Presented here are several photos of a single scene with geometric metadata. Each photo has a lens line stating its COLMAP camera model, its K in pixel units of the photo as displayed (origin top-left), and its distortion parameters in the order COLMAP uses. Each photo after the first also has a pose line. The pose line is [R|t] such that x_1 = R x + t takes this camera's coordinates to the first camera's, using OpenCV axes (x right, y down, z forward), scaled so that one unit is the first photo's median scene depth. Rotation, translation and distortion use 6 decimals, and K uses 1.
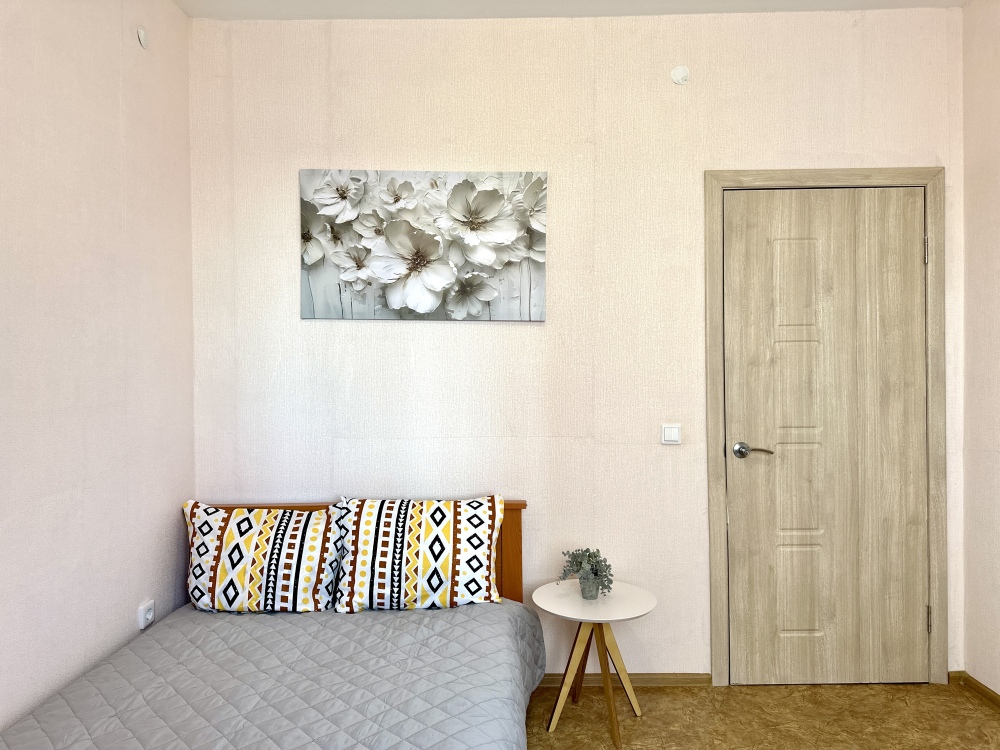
lens RADIAL K [[703.0, 0, 501.5], [0, 703.0, 374.8], [0, 0, 1]] dist [0.052203, -0.063682]
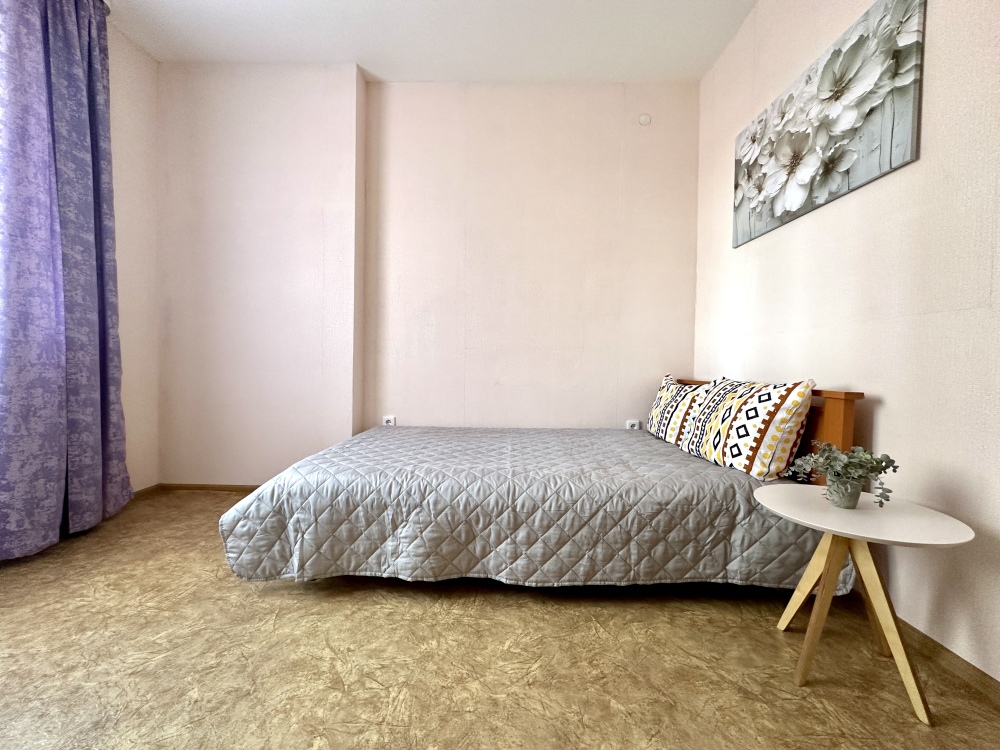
lens RADIAL K [[398.8, 0, 499.2], [0, 398.8, 376.4], [0, 0, 1]] dist [-0.006608, 0.001732]
pose [[-0.004348, 0.034817, -0.999384, 0.498169], [-0.021494, 0.999160, 0.034903, 0.151469], [0.999760, 0.021633, -0.003596, 0.561842]]
